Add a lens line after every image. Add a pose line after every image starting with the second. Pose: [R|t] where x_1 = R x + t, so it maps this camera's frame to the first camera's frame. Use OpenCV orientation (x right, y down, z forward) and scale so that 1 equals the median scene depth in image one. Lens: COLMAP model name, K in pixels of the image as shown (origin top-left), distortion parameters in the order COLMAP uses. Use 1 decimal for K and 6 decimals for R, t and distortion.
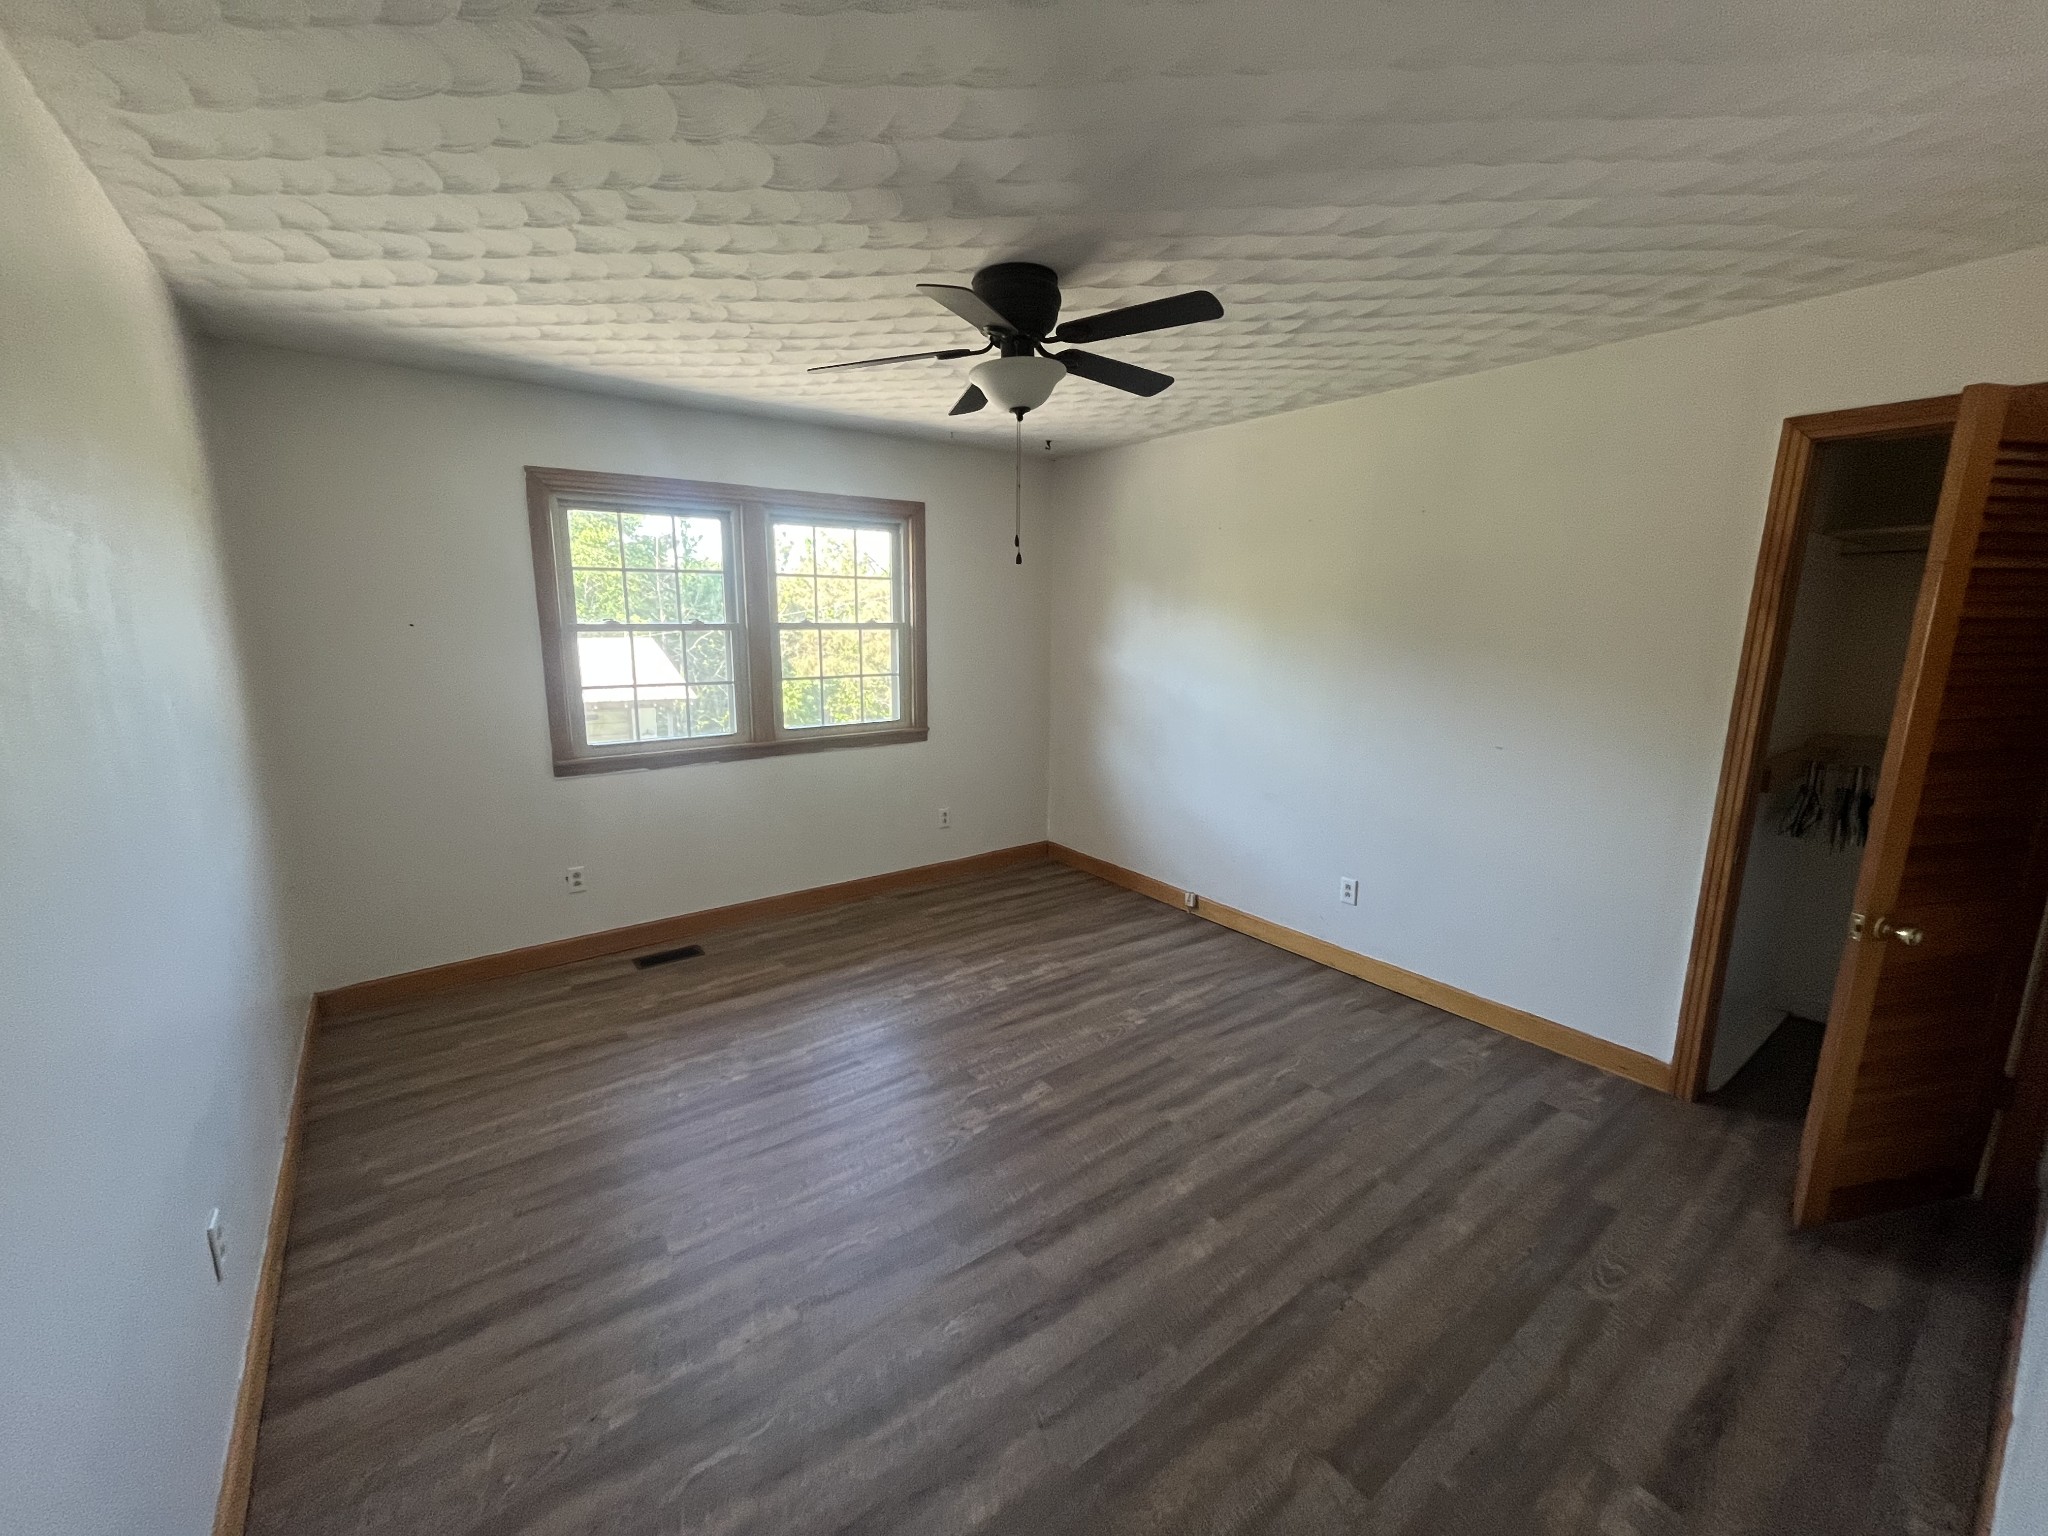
lens RADIAL K [[824.7, 0, 1024.9], [0, 824.7, 769.5], [0, 0, 1]] dist [-0.003987, -0.000260]
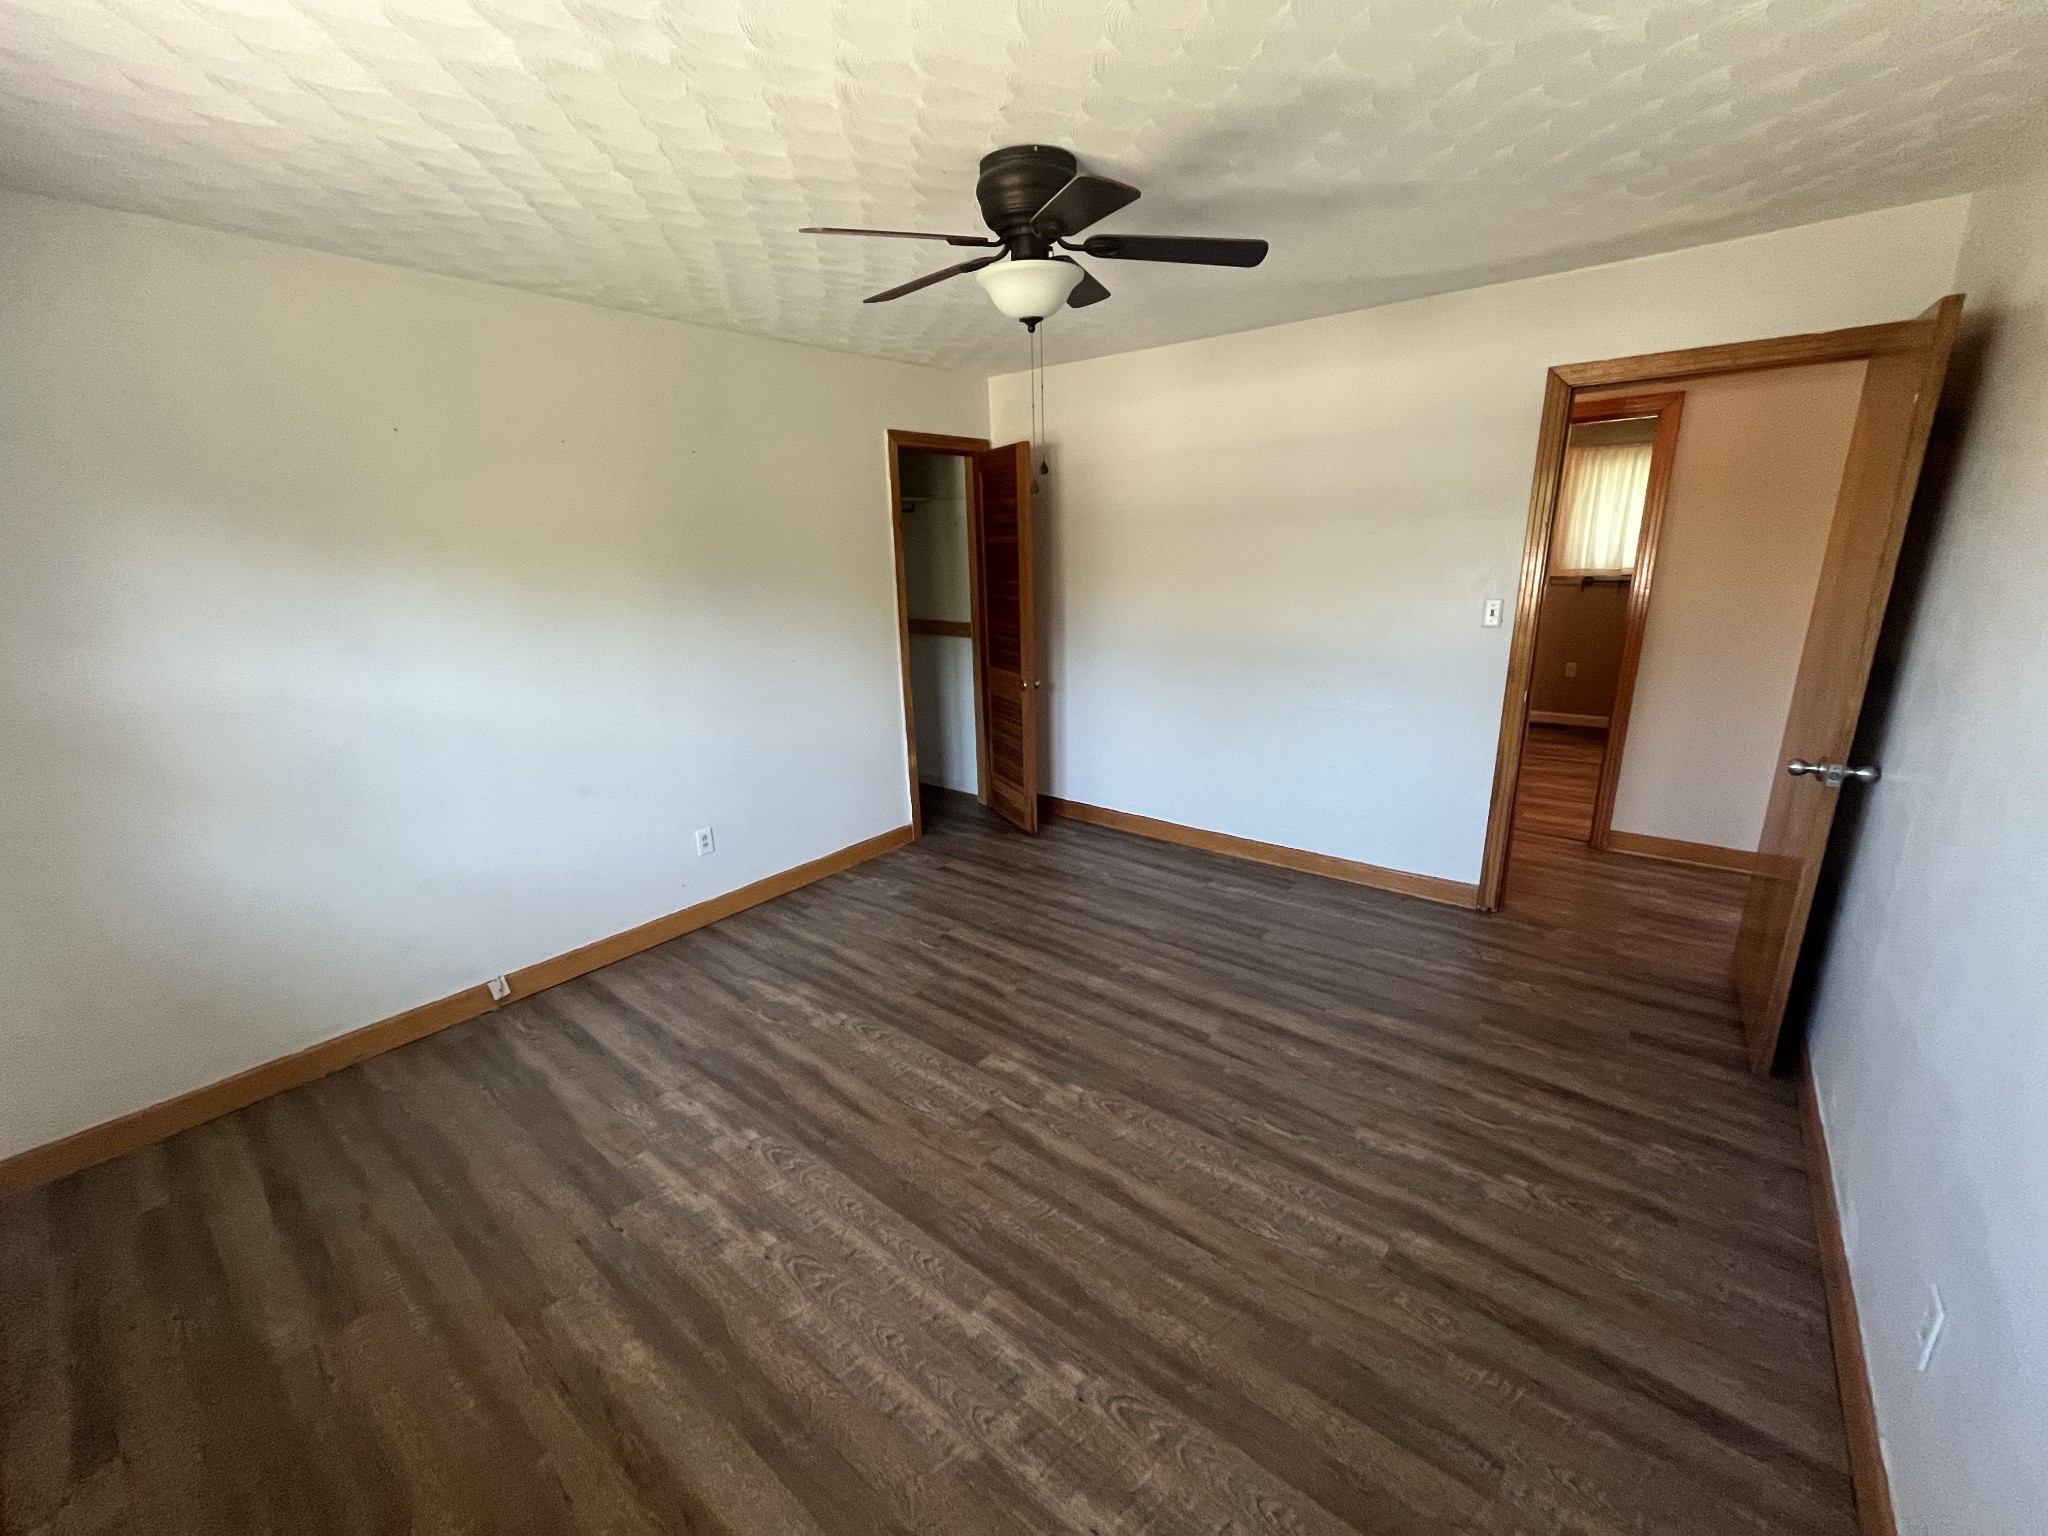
lens RADIAL K [[824.7, 0, 1019.3], [0, 824.7, 763.9], [0, 0, 1]] dist [-0.003987, -0.000260]
pose [[-0.237668, -0.251780, 0.938147, -0.715330], [0.209663, 0.929757, 0.302644, -0.189154], [-0.948449, 0.268624, -0.168185, 0.945476]]
